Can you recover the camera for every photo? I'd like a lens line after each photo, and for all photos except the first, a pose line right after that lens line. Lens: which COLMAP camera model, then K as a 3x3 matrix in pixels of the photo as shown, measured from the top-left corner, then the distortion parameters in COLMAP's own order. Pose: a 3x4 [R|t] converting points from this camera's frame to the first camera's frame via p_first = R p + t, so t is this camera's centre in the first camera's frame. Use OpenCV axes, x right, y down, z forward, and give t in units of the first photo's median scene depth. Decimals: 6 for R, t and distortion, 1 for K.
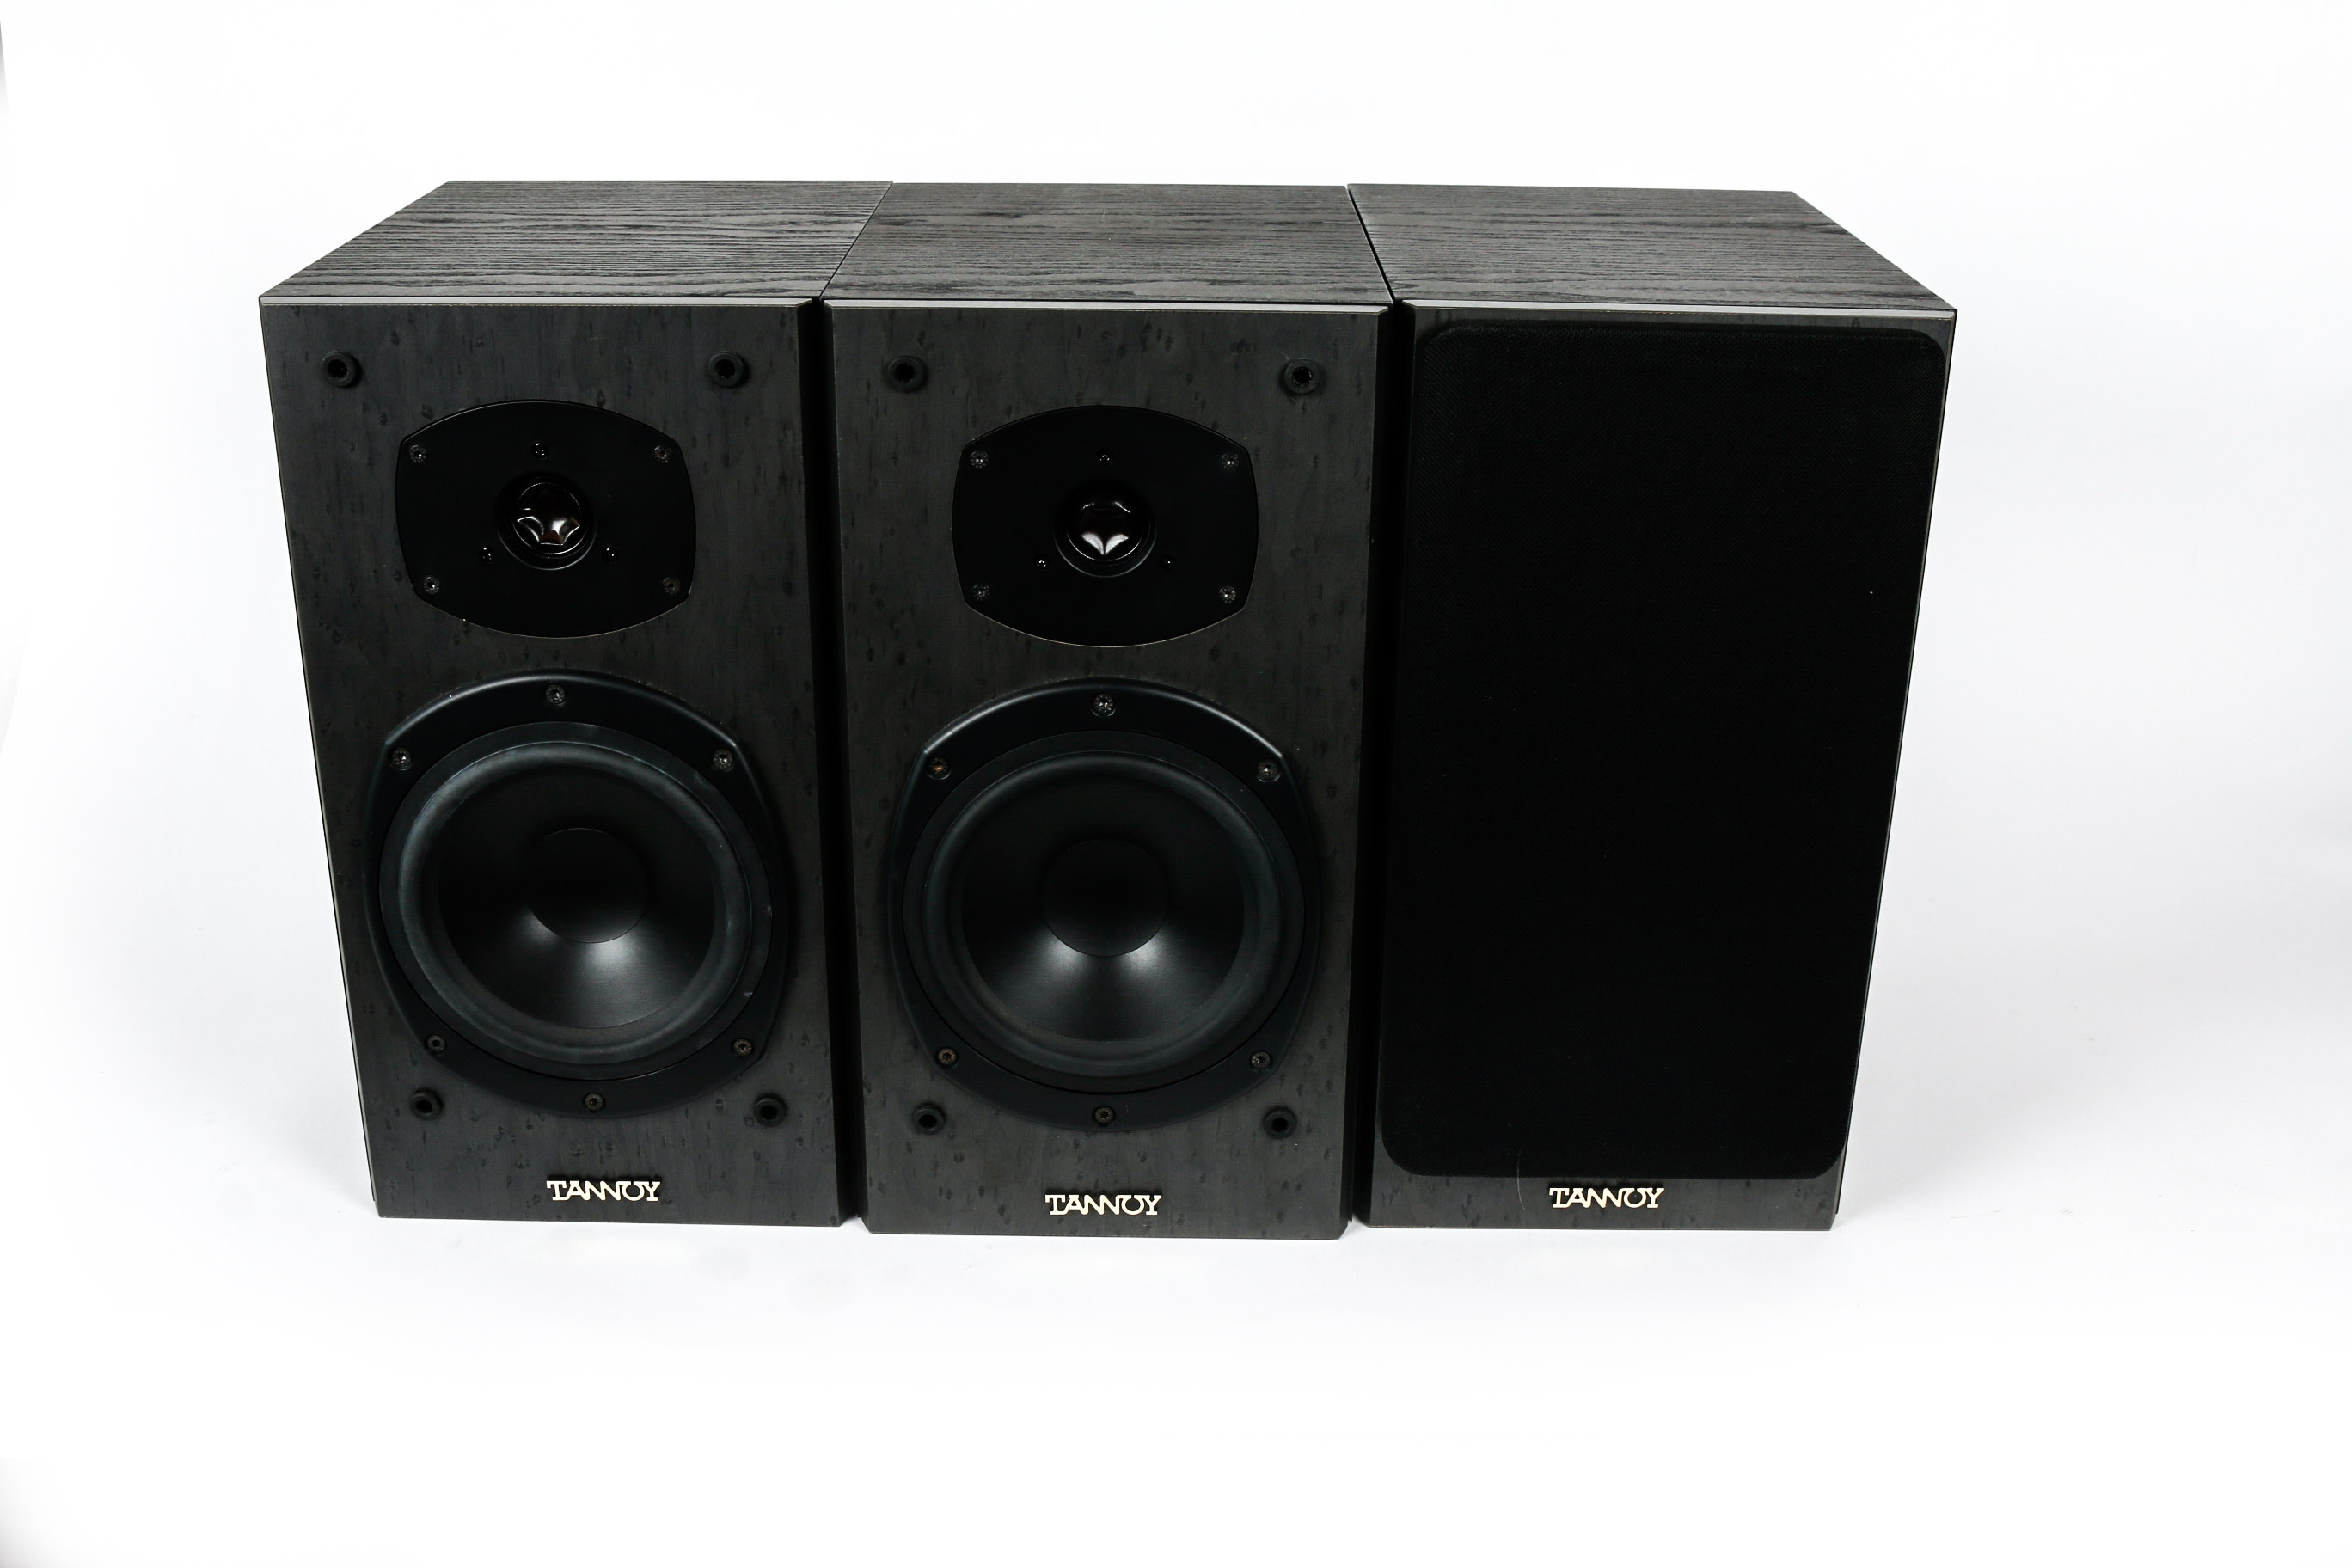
lens RADIAL K [[2637.7, 0, 1176.0], [0, 2637.7, 784.0], [0, 0, 1]] dist [-0.113952, -0.001901]
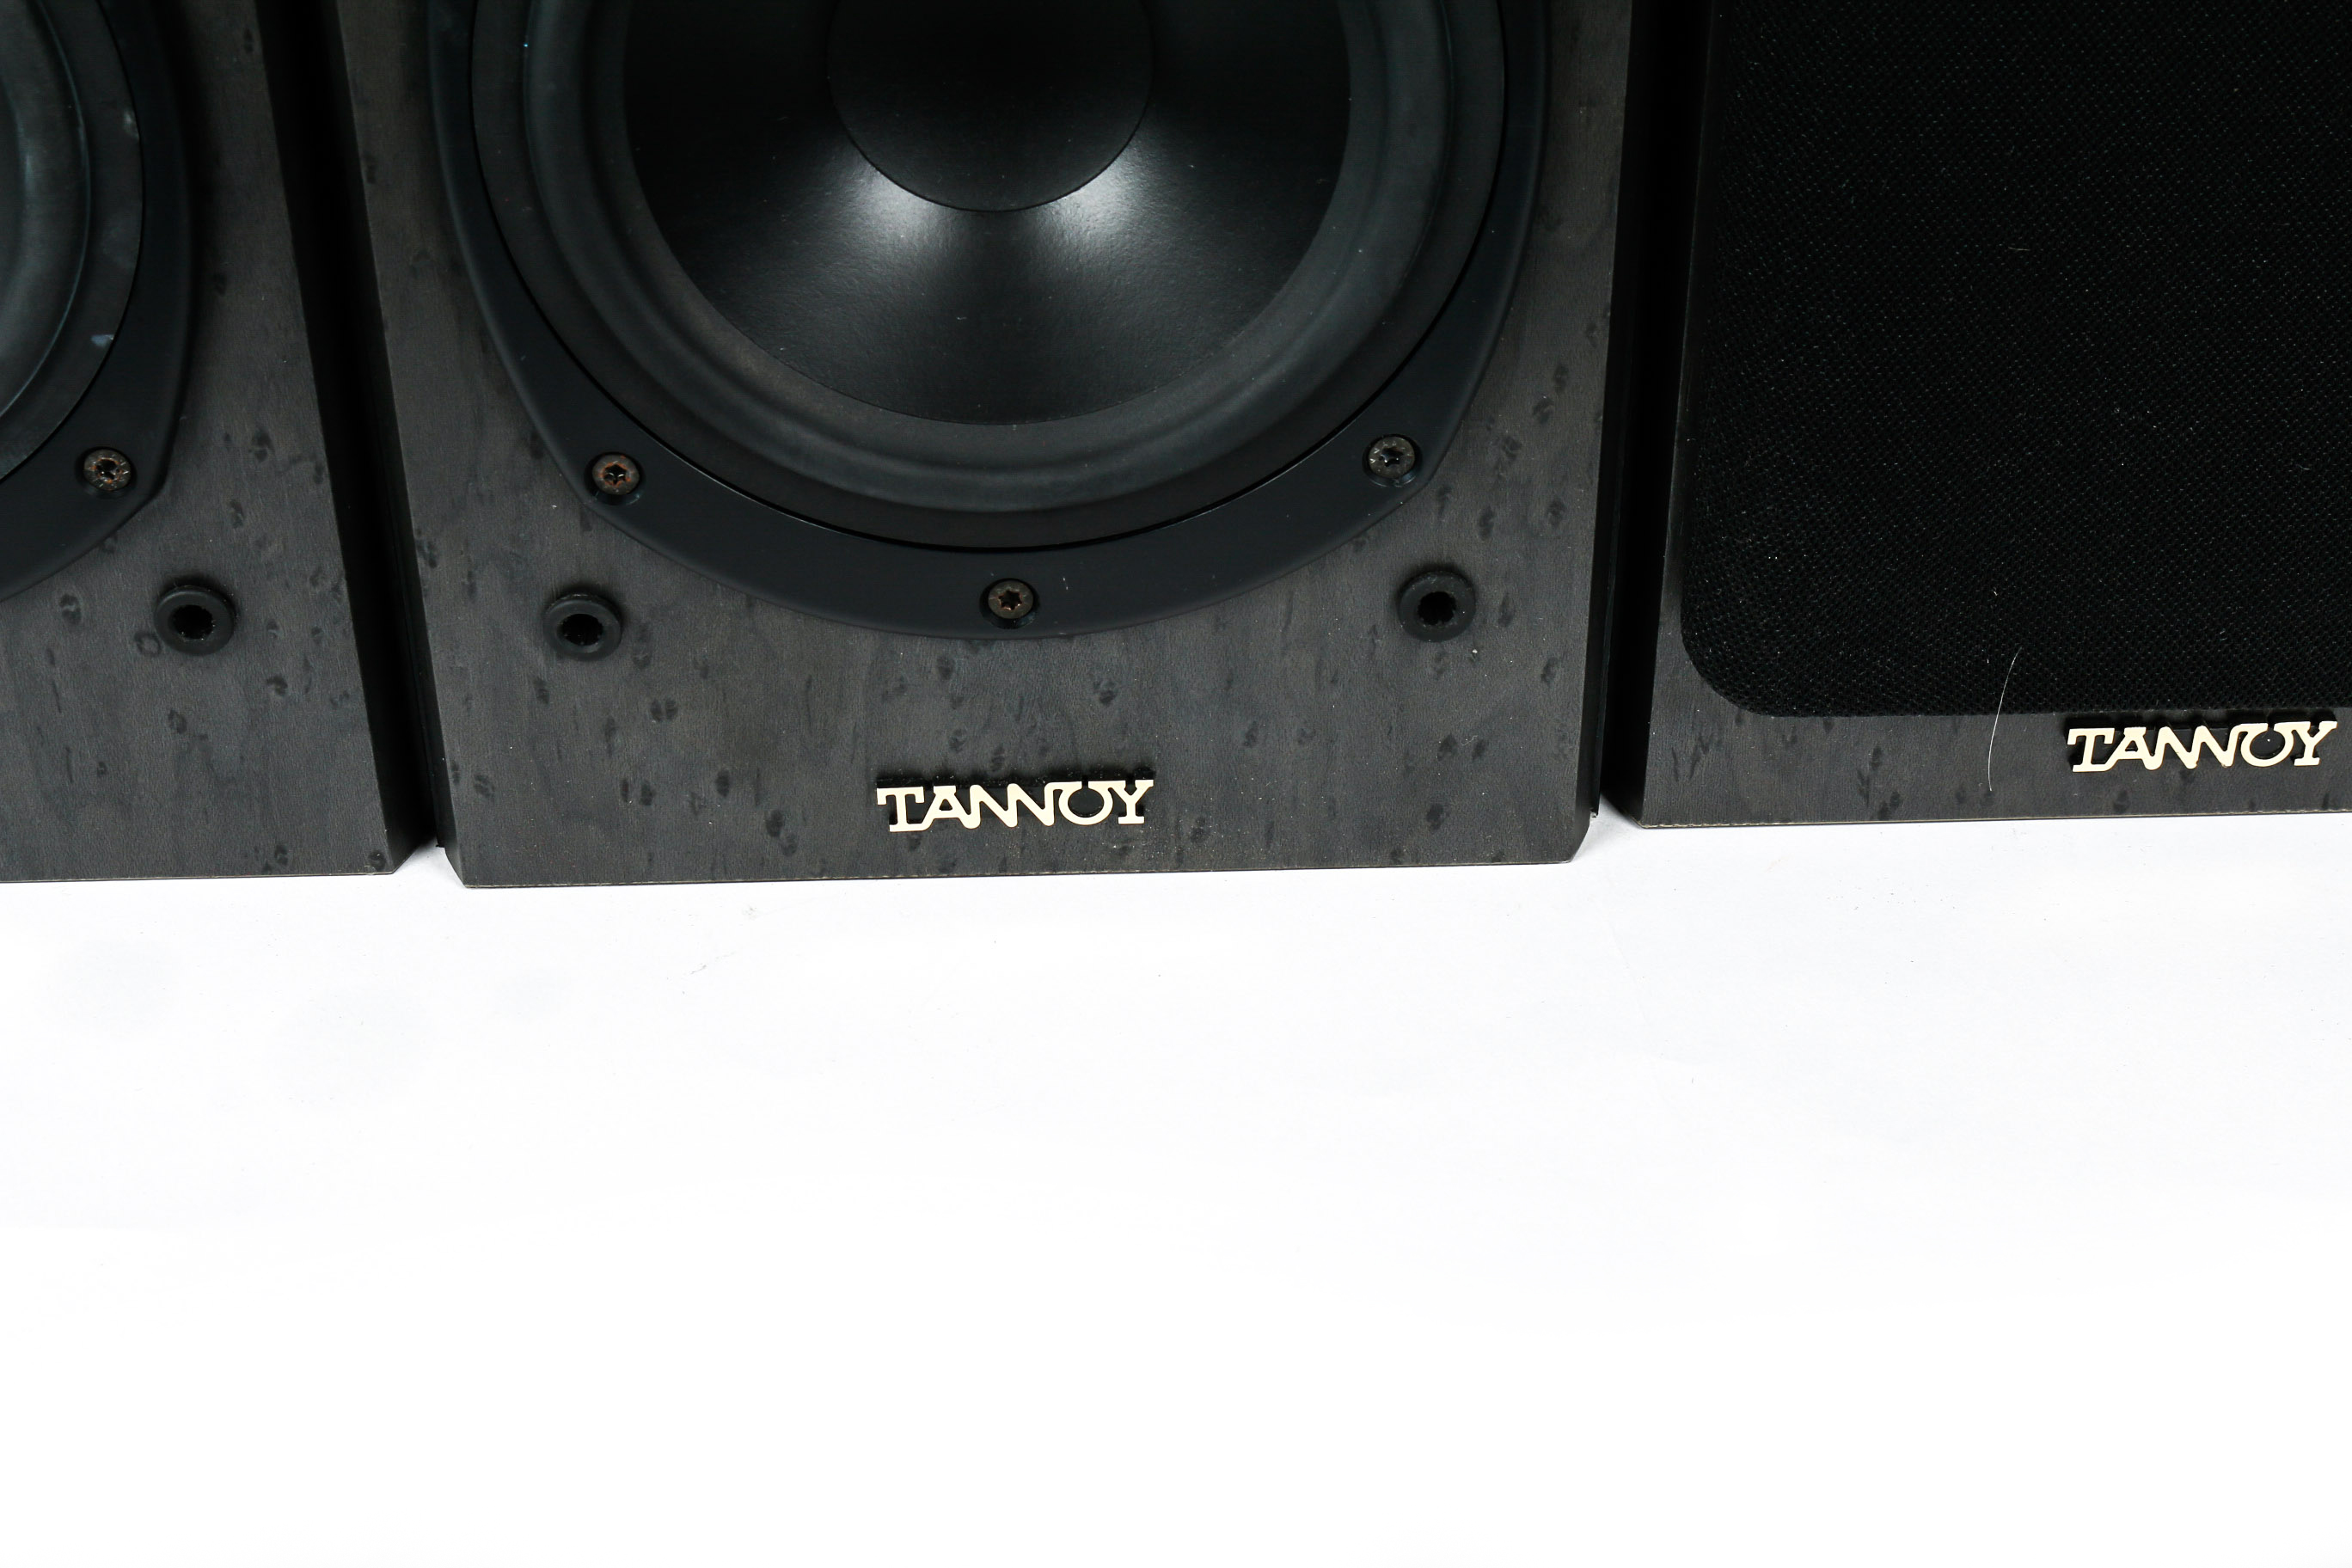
lens RADIAL K [[3858.2, 0, 1176.0], [0, 3858.2, 784.0], [0, 0, 1]] dist [-0.037036, 0.027482]
pose [[0.999237, -0.034406, 0.018496, -0.013365], [0.029299, 0.973294, 0.227686, 0.017242], [-0.025836, -0.226970, 0.973559, 0.401879]]
